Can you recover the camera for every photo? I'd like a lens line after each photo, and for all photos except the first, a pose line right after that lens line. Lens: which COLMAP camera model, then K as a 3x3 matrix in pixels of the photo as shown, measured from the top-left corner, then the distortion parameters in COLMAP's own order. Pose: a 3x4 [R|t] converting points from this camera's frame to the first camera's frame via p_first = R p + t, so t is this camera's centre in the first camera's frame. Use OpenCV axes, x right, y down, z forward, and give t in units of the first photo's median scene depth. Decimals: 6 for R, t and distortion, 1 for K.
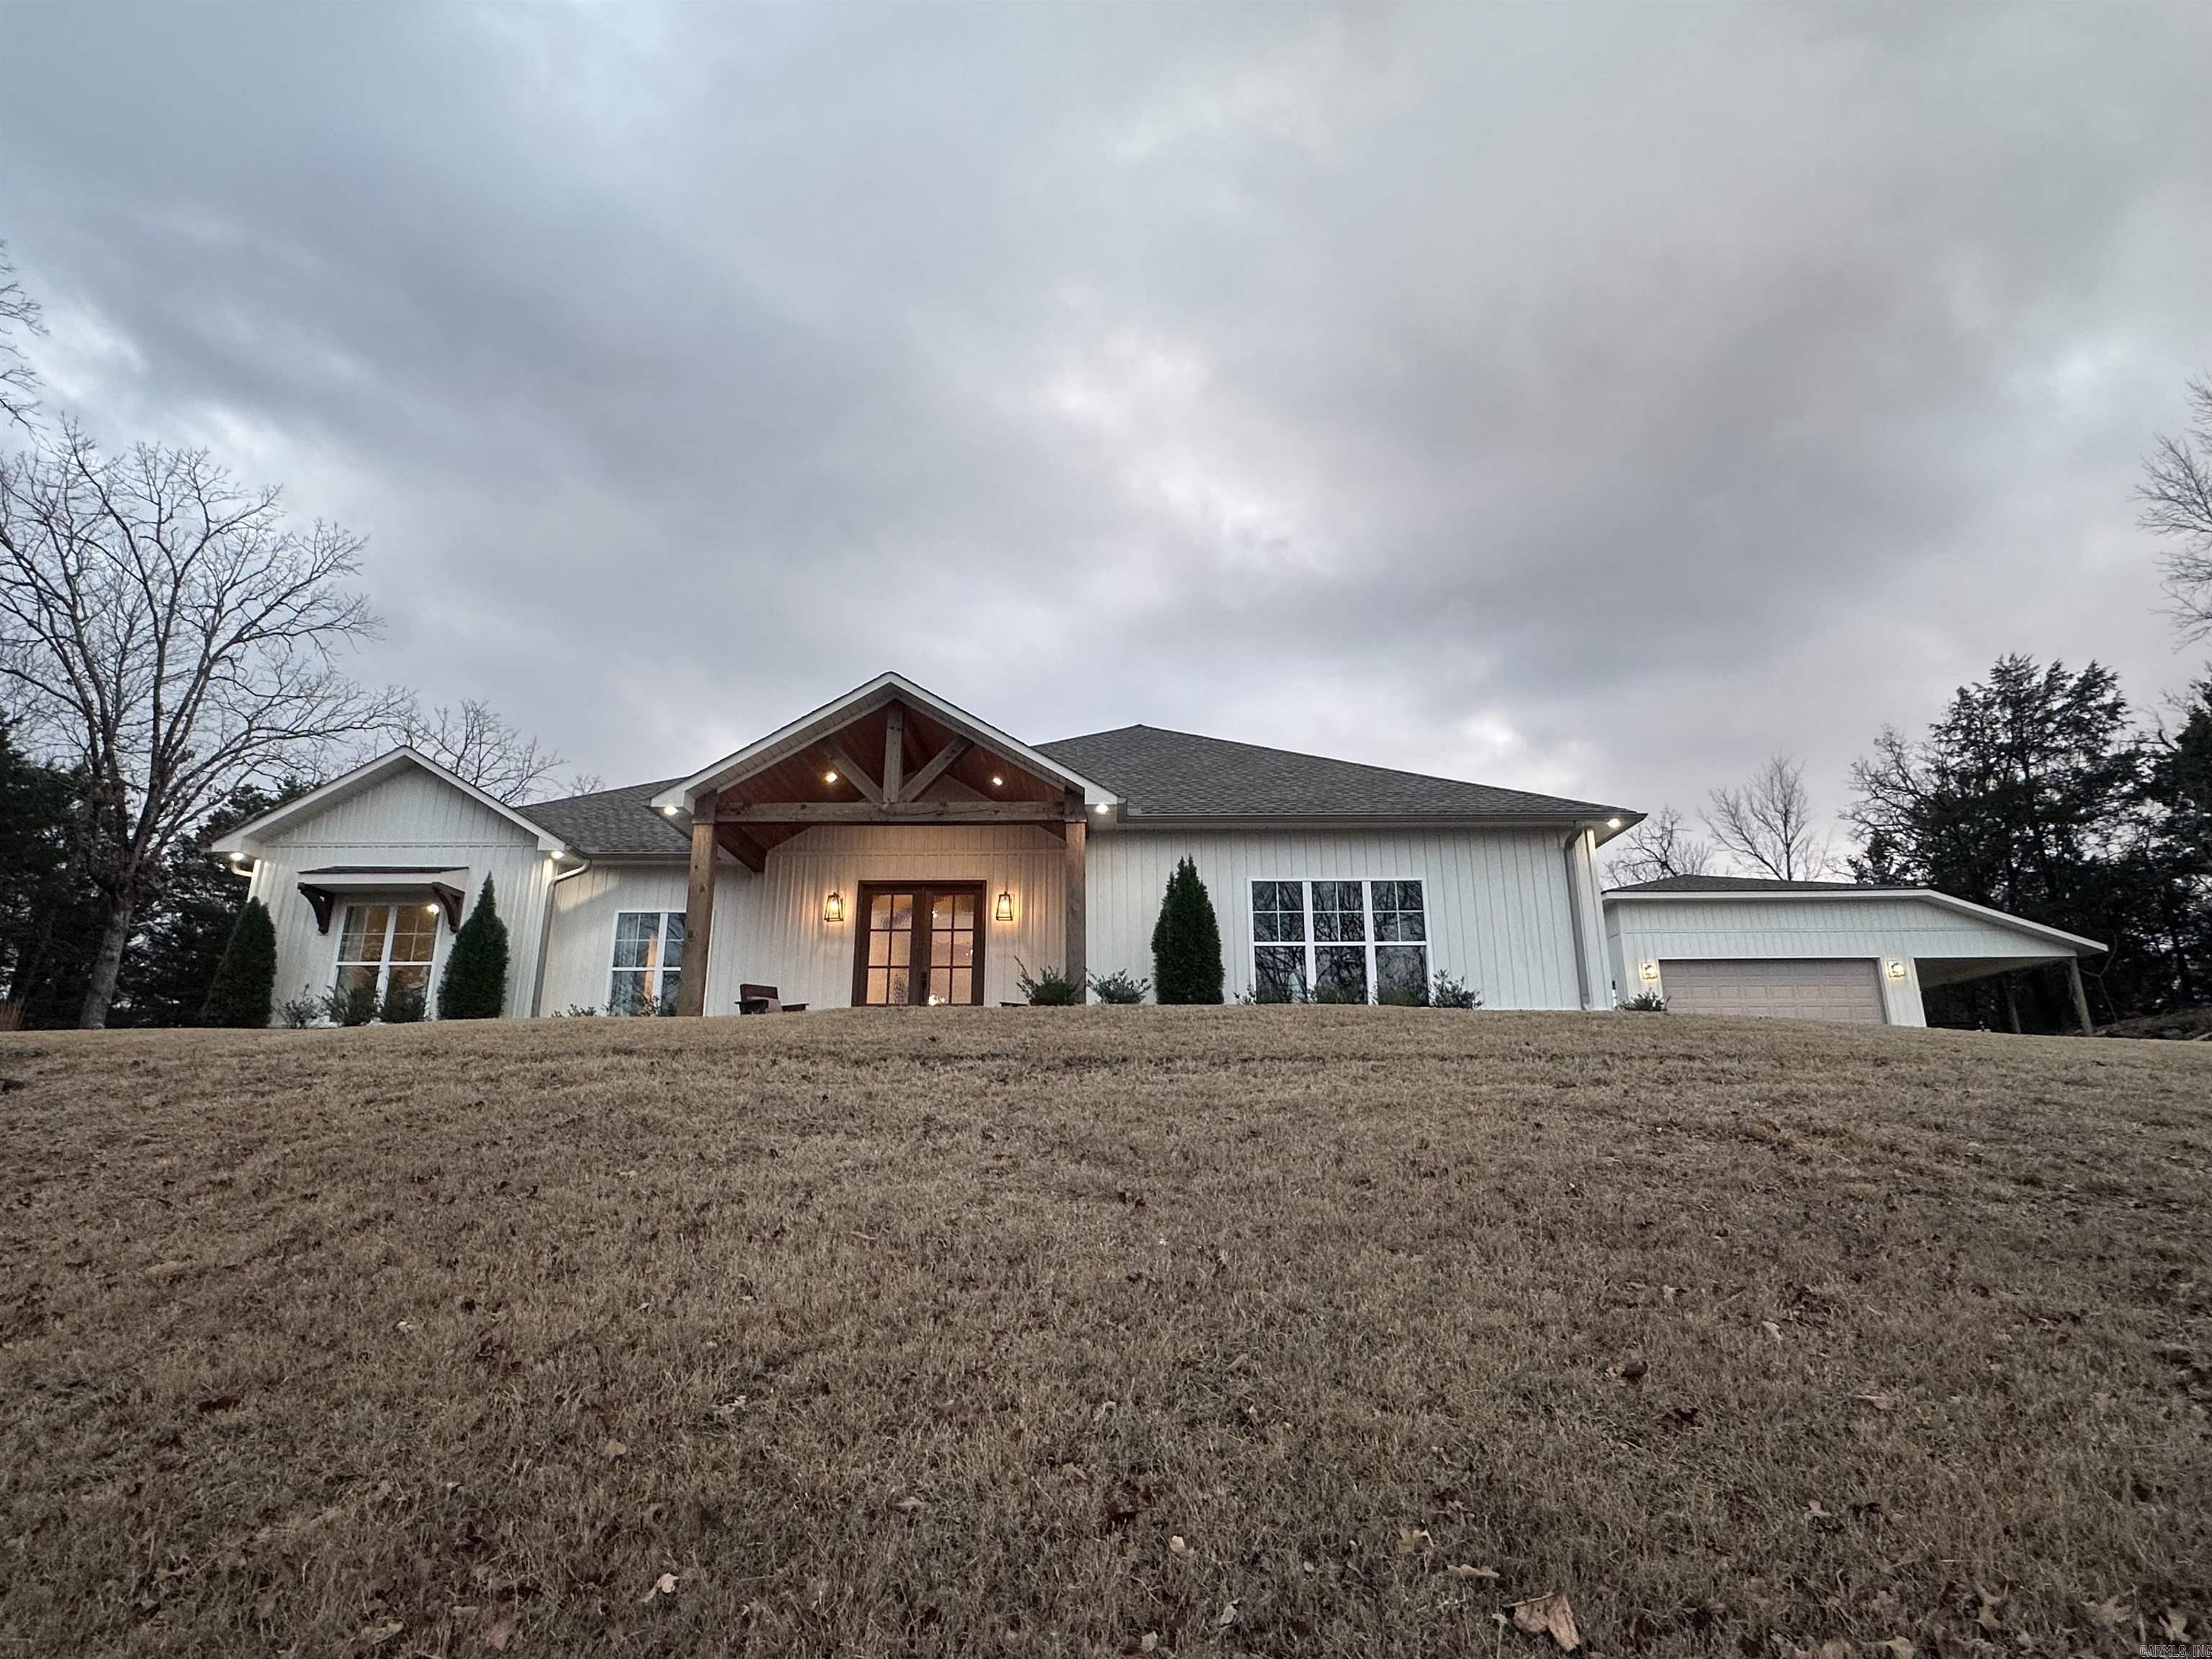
lens RADIAL K [[1135.5, 0, 1100.0], [0, 1135.5, 838.8], [0, 0, 1]] dist [-0.001059, -0.000353]
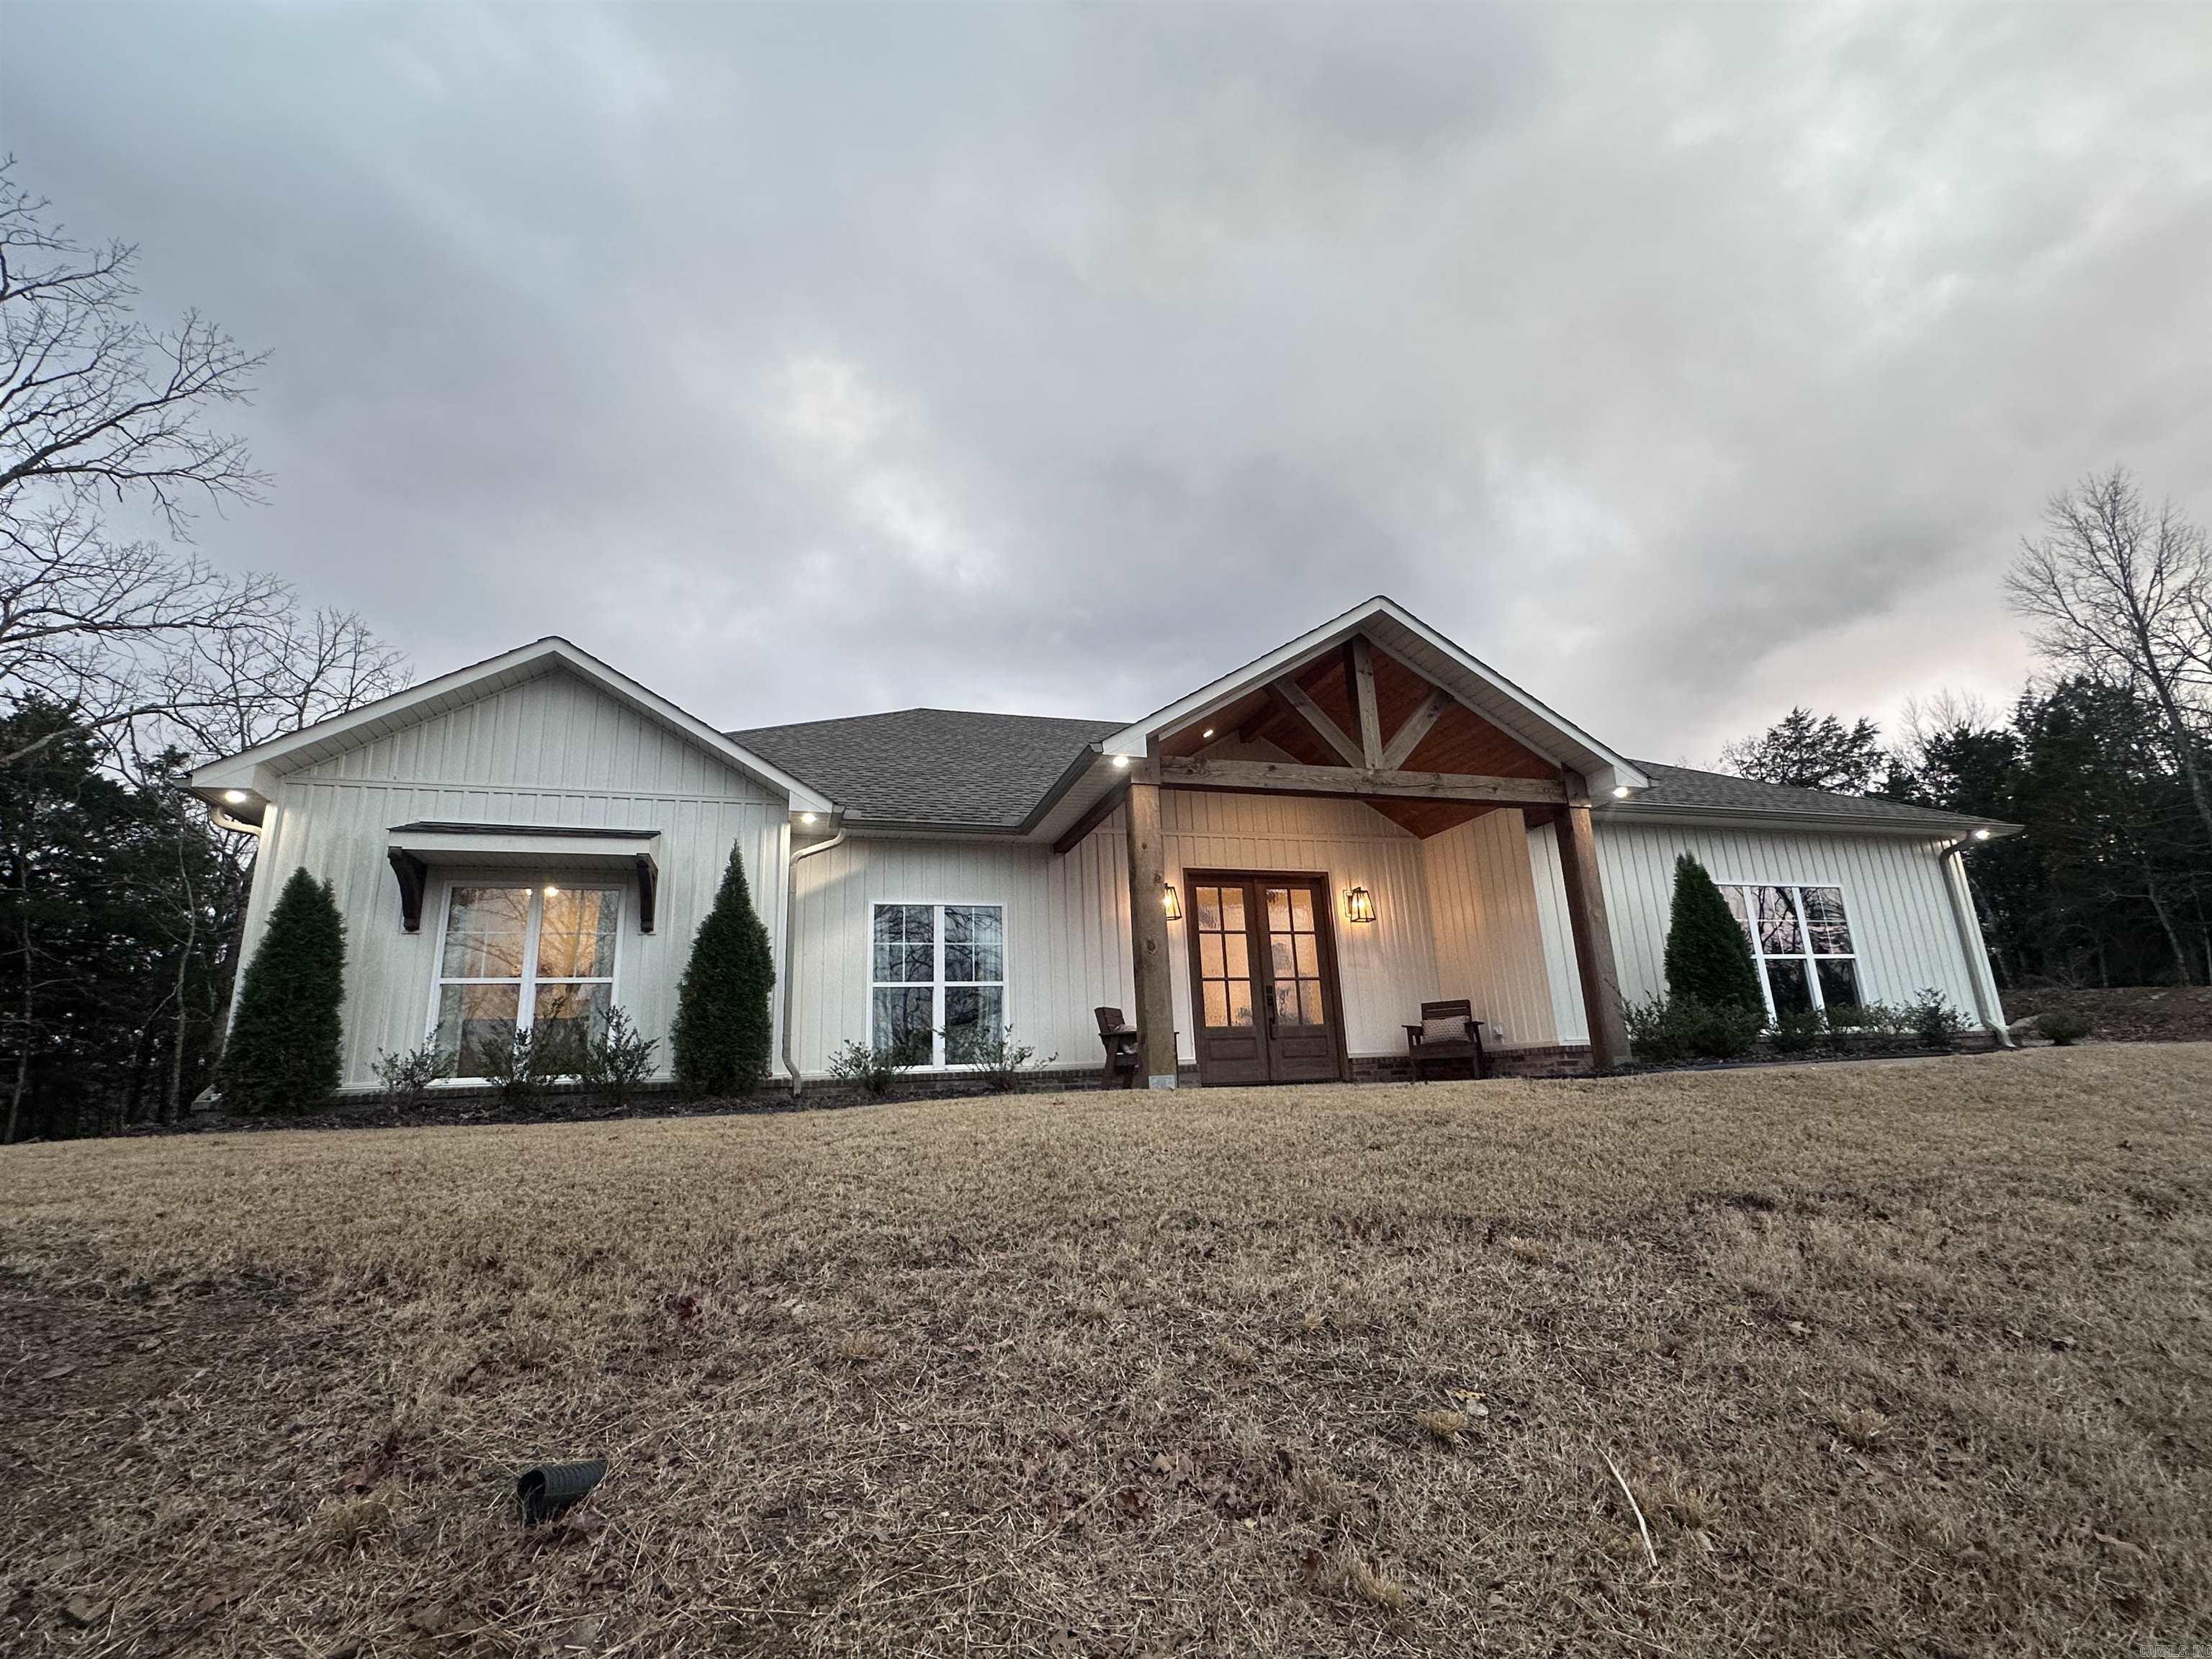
lens RADIAL K [[999.7, 0, 1097.3], [0, 999.7, 828.9], [0, 0, 1]] dist [0.001404, -0.000113]
pose [[0.951206, 0.040573, 0.305877, -0.487179], [-0.040516, 0.999158, -0.006540, 0.016616], [-0.305885, -0.006172, 0.952049, 0.368611]]
